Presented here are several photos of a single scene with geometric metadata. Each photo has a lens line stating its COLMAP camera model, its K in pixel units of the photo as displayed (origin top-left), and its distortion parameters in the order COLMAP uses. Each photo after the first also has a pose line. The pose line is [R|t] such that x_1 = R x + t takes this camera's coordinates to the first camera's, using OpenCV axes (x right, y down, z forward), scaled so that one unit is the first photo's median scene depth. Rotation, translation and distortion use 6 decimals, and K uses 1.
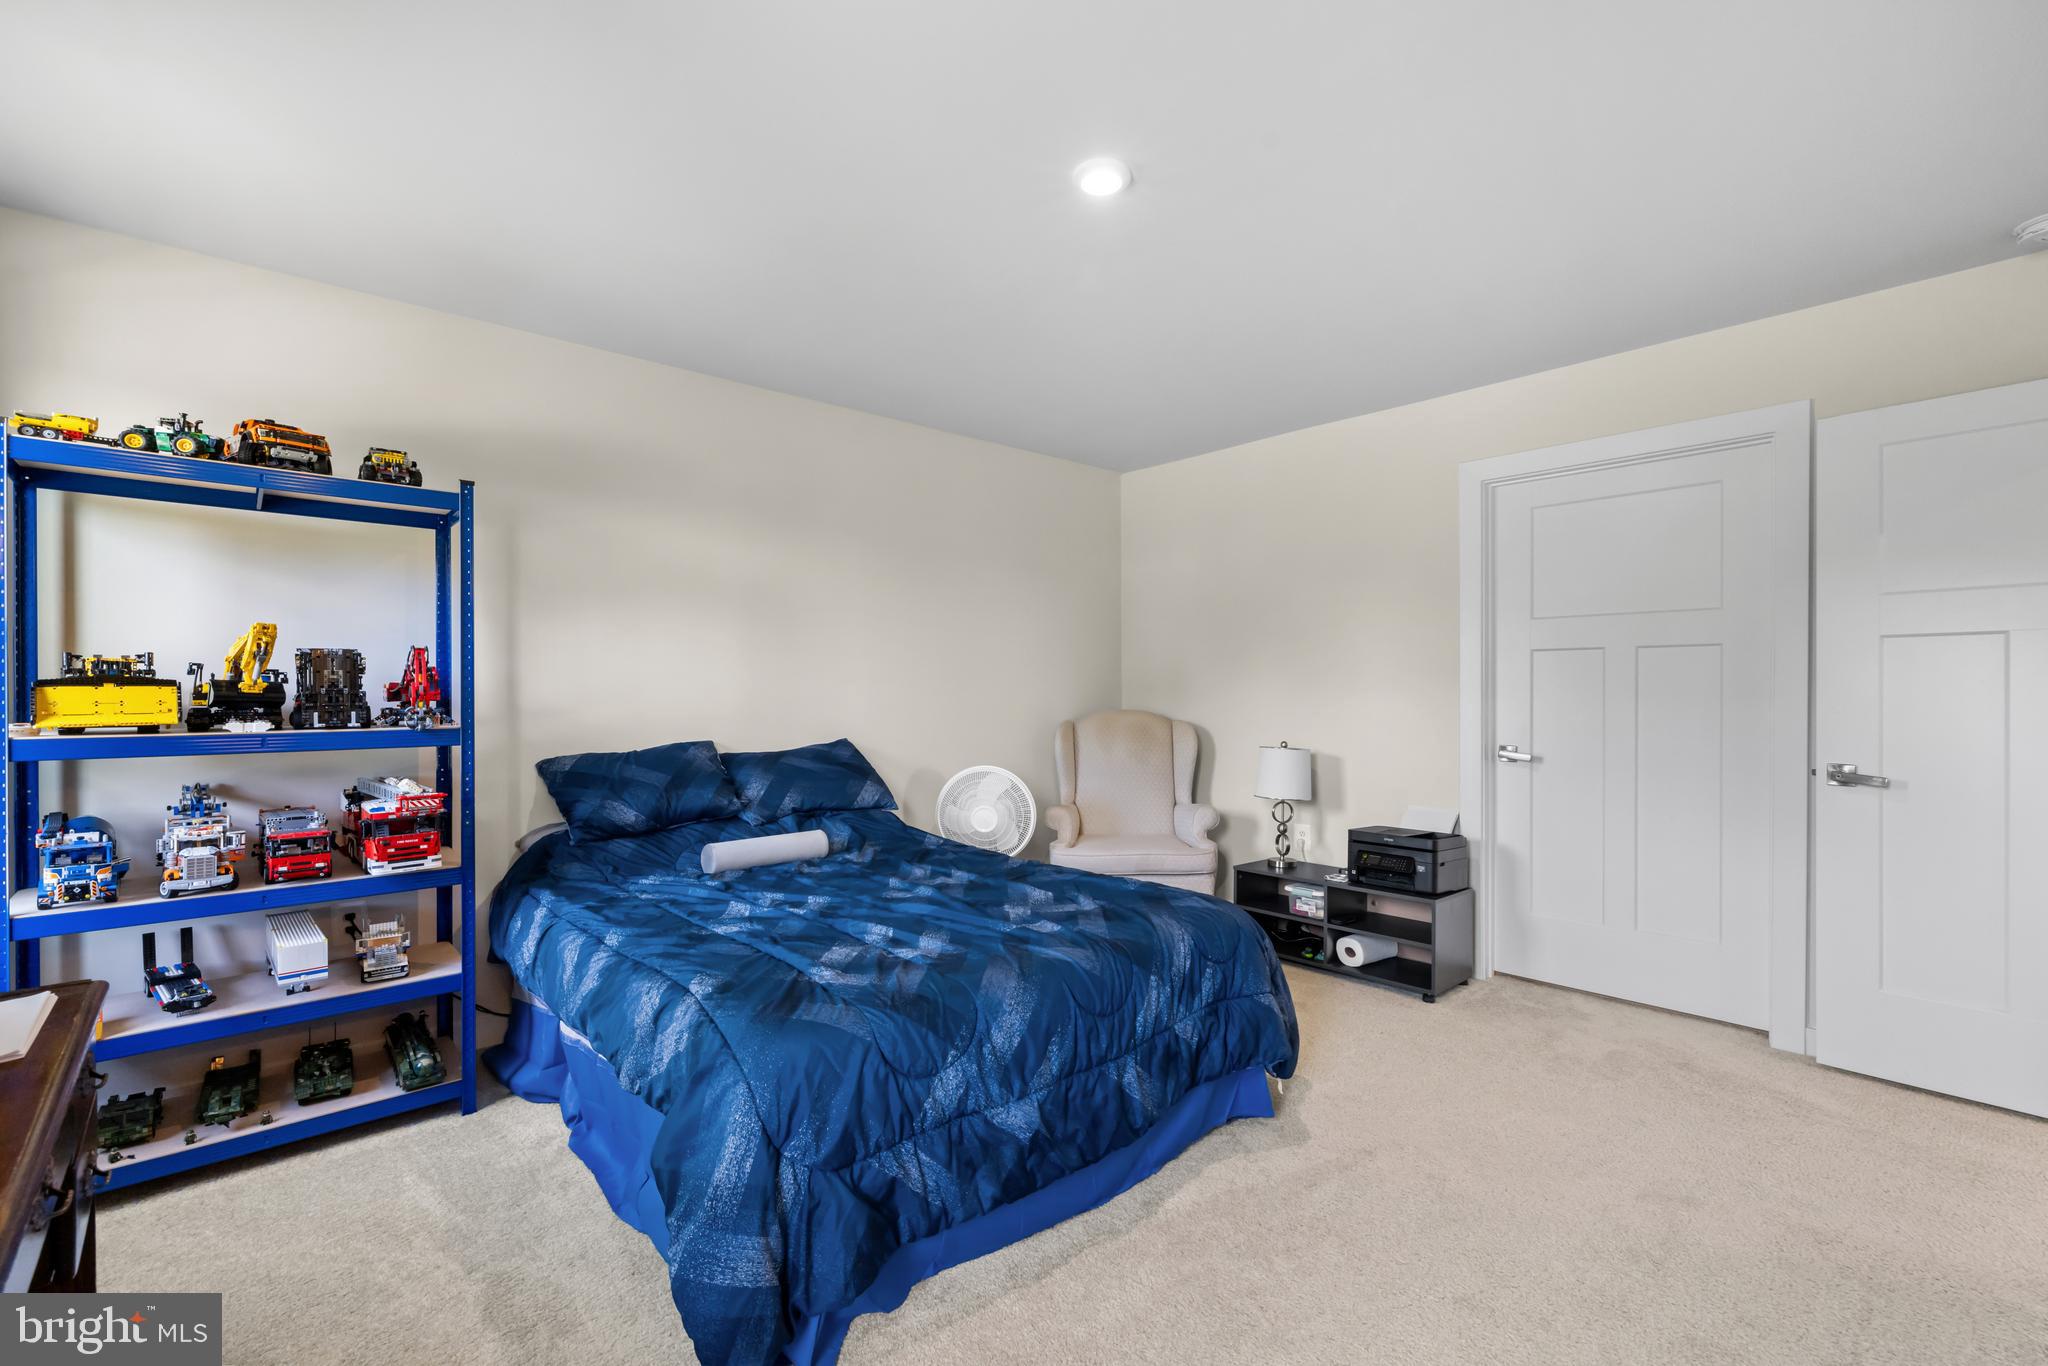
lens RADIAL K [[902.2, 0, 1024.0], [0, 902.2, 683.0], [0, 0, 1]] dist [0.000542, 0.000027]
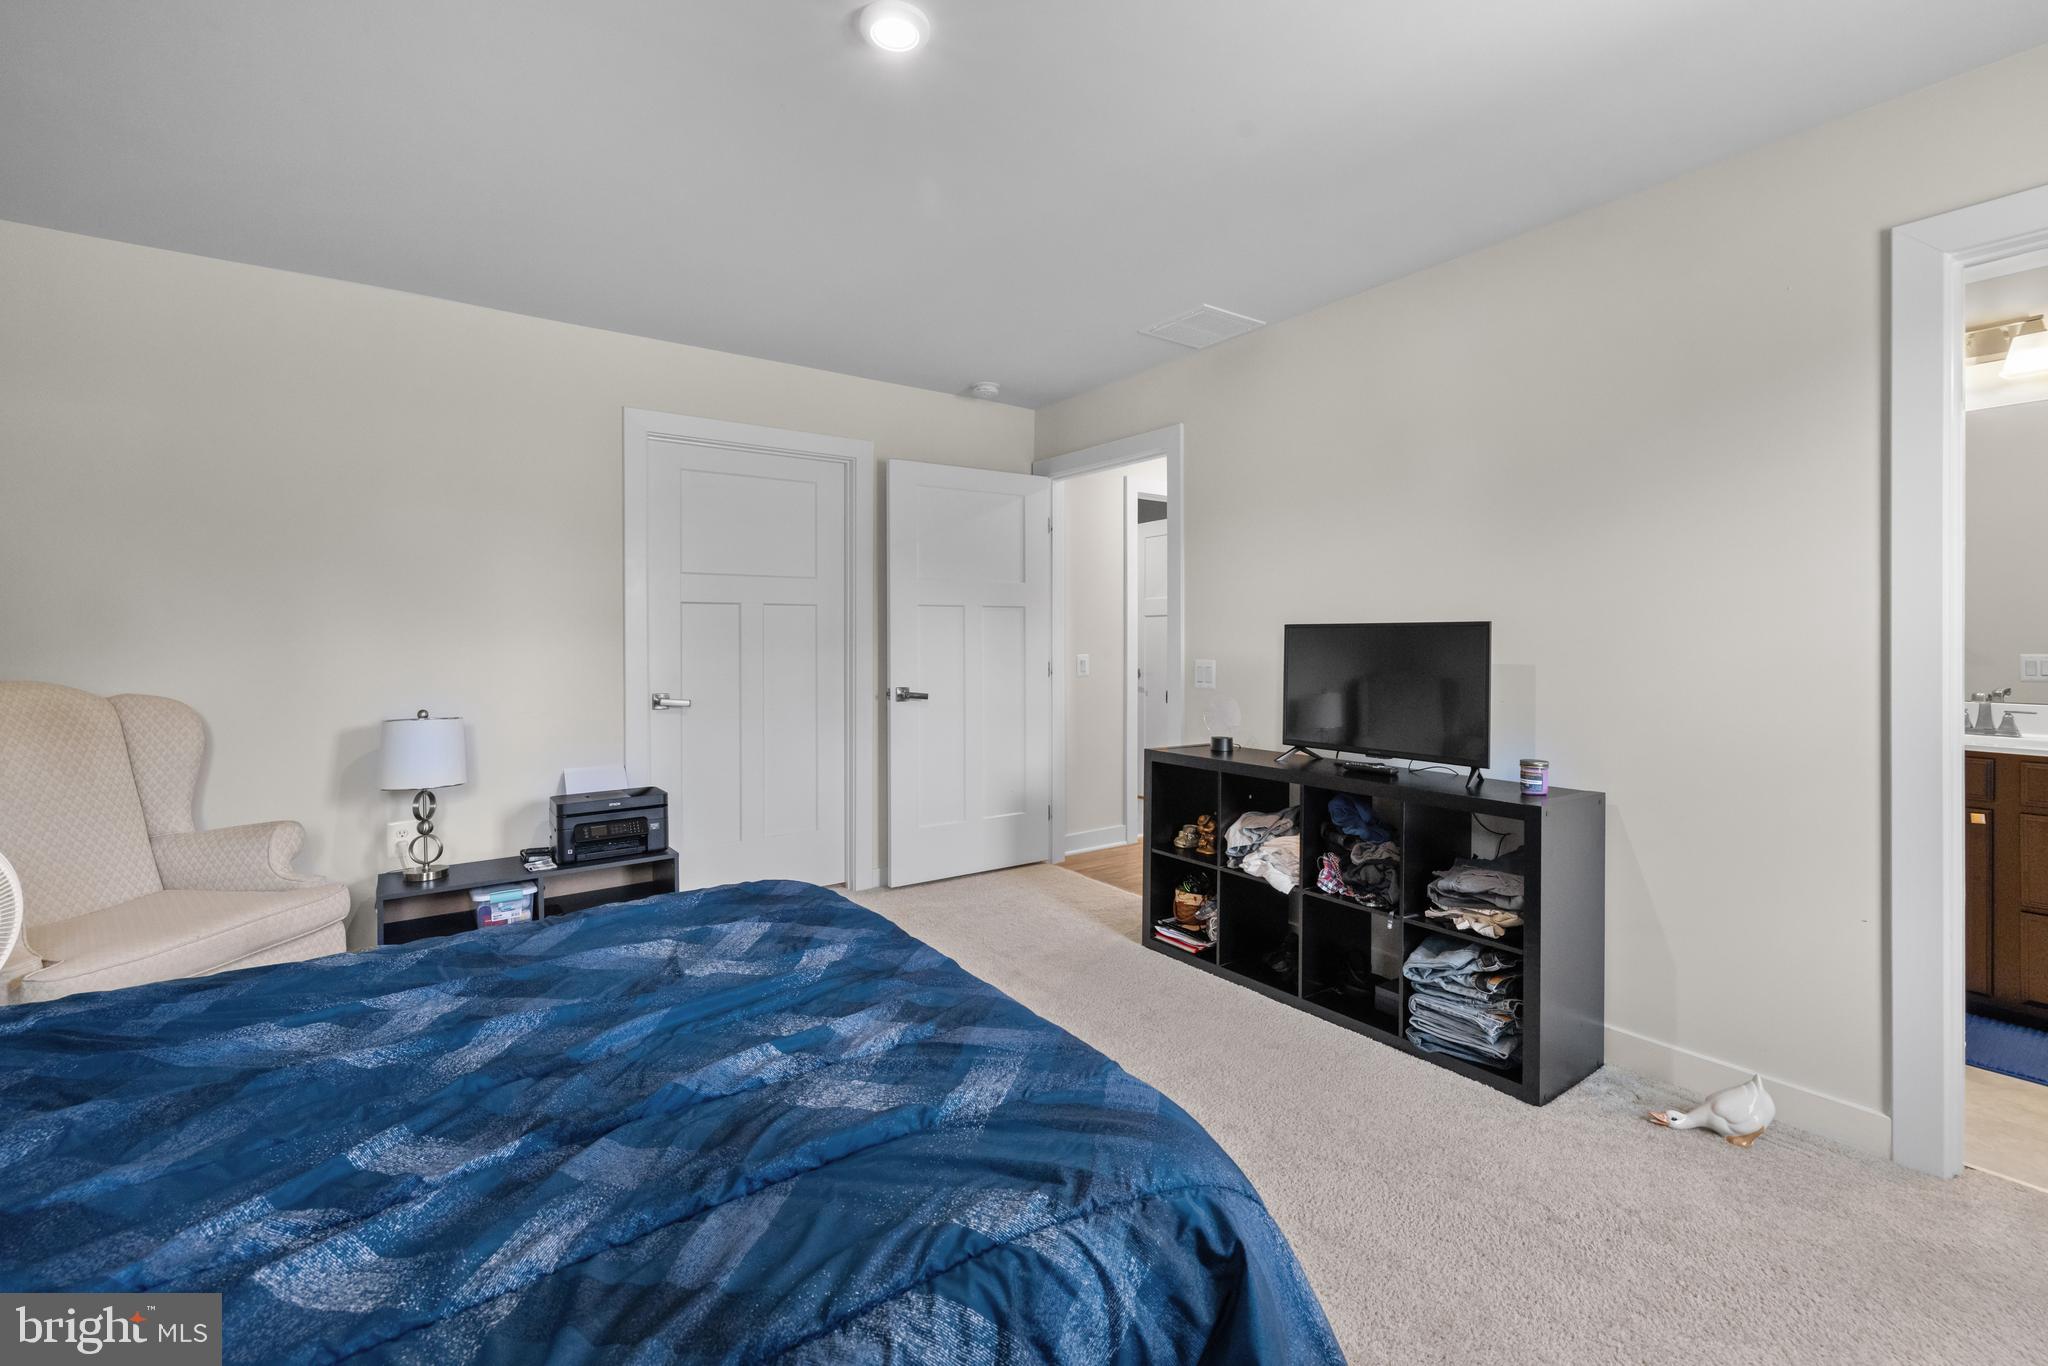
lens RADIAL K [[896.6, 0, 1025.1], [0, 896.6, 659.2], [0, 0, 1]] dist [0.002262, 0.000179]
pose [[0.105319, -0.025914, 0.994101, -0.465787], [-0.000733, 0.999658, 0.026136, 0.002251], [-0.994438, -0.003482, 0.105264, 0.505012]]
